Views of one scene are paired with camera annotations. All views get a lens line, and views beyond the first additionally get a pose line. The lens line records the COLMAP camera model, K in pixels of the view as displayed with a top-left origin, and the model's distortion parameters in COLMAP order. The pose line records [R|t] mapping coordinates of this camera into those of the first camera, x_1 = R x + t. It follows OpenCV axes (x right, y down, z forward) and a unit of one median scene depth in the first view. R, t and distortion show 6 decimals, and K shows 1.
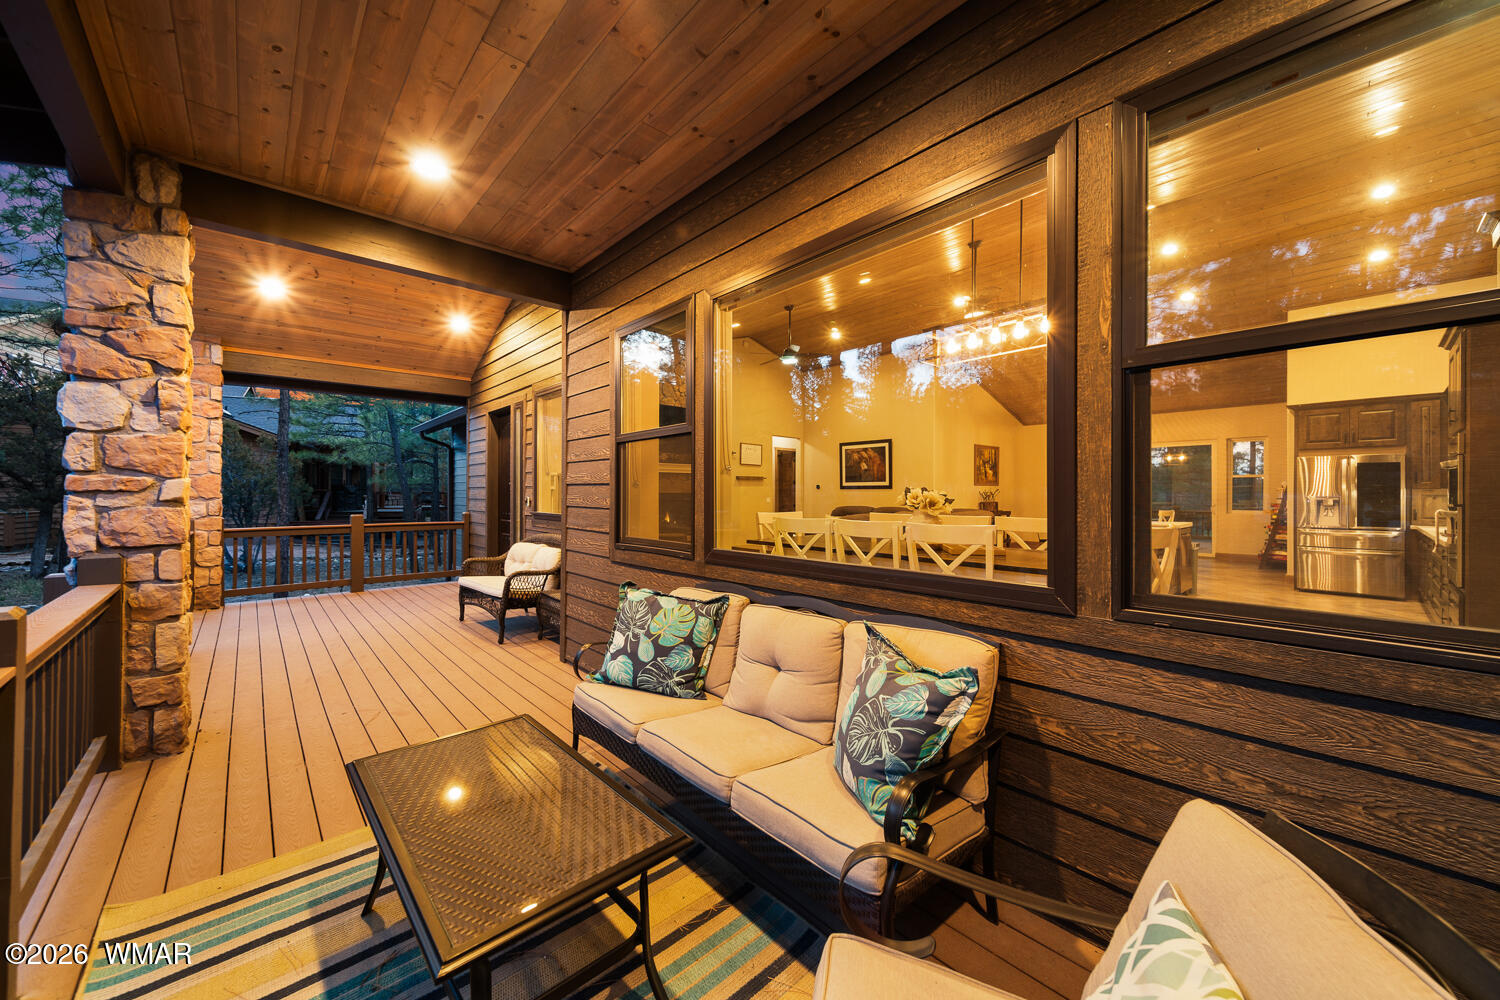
lens RADIAL K [[534.7, 0, 759.1], [0, 534.7, 493.6], [0, 0, 1]] dist [0.006307, -0.000421]
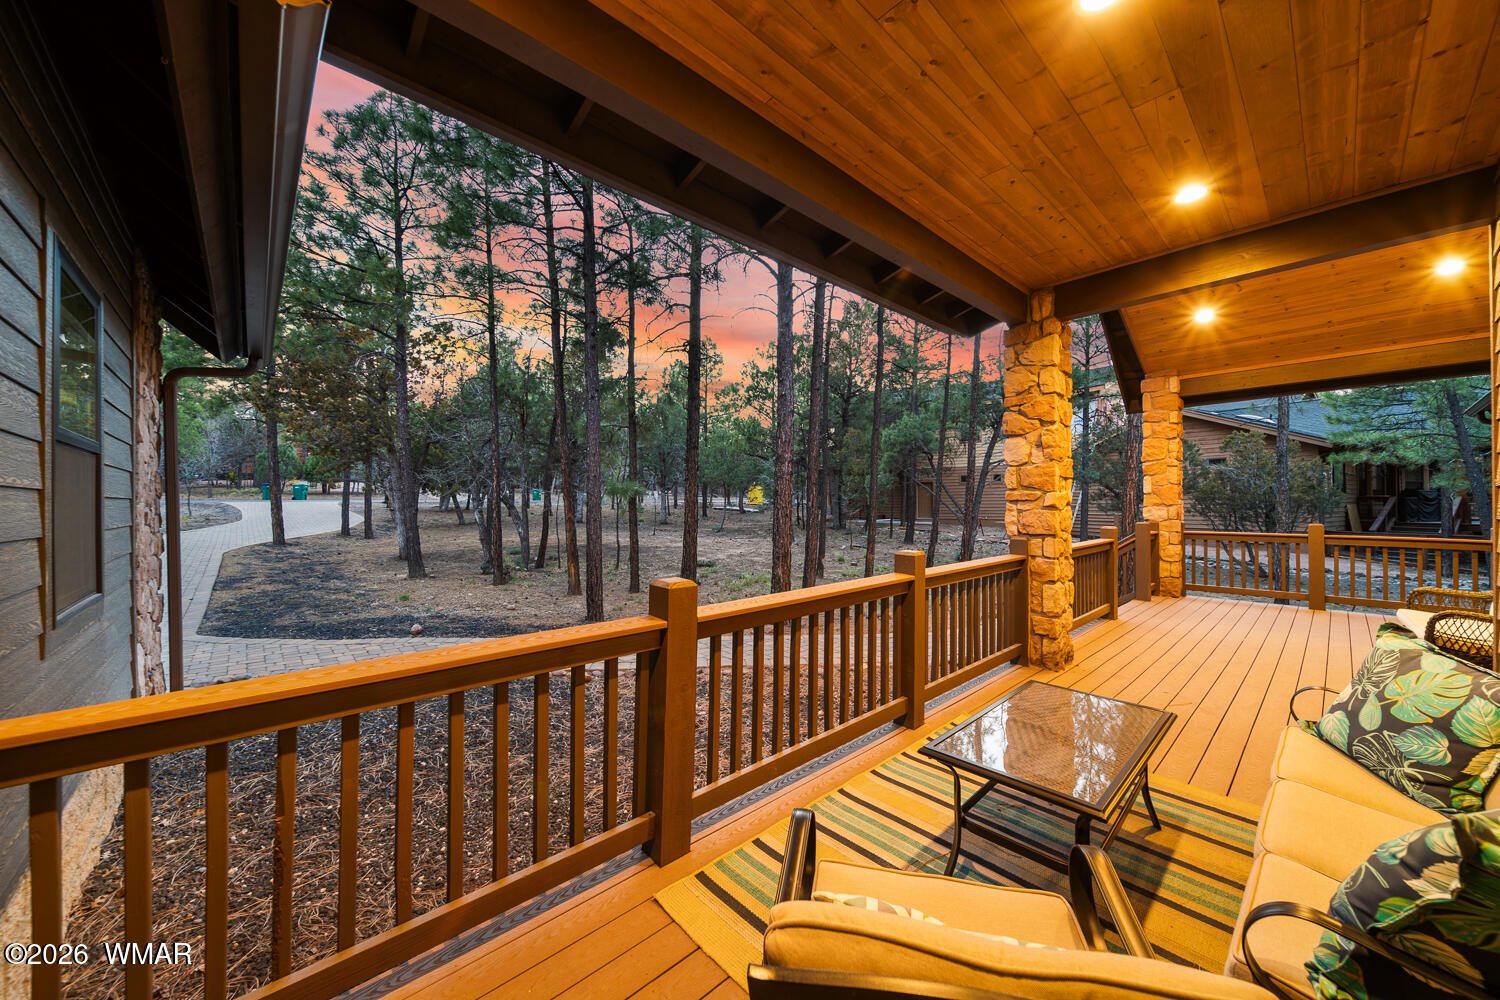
lens RADIAL K [[534.7, 0, 753.2], [0, 534.7, 502.8], [0, 0, 1]] dist [0.006307, -0.000421]
pose [[0.017903, 0.002153, -0.999837, 0.451096], [0.002749, 0.999994, 0.002202, -0.002650], [0.999836, -0.002788, 0.017897, 0.120746]]
